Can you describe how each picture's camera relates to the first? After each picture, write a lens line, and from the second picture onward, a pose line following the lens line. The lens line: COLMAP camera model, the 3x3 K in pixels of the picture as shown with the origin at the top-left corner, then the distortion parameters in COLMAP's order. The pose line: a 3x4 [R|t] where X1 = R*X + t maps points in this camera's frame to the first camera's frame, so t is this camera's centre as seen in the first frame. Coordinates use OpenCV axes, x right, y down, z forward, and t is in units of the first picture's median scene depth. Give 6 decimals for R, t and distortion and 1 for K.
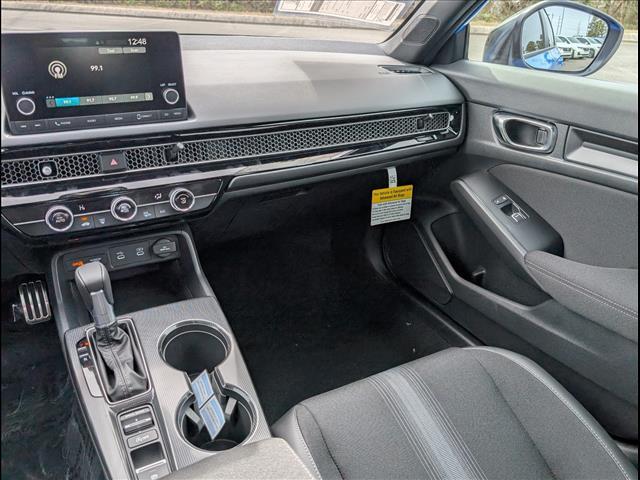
lens RADIAL K [[538.5, 0, 317.7], [0, 538.5, 241.2], [0, 0, 1]] dist [0.003556, 0.007425]
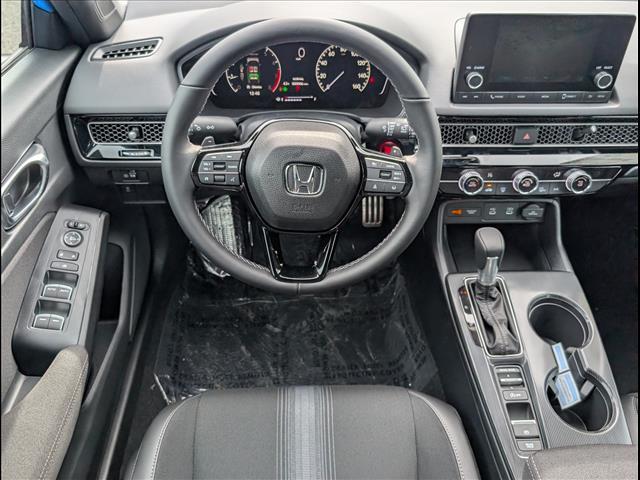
lens RADIAL K [[538.5, 0, 317.7], [0, 538.5, 241.2], [0, 0, 1]] dist [0.003556, 0.007425]
pose [[0.896379, 0.270556, -0.351146, -0.335773], [-0.187024, 0.949008, 0.253784, -0.150788], [0.401903, -0.161814, 0.901271, -0.162581]]
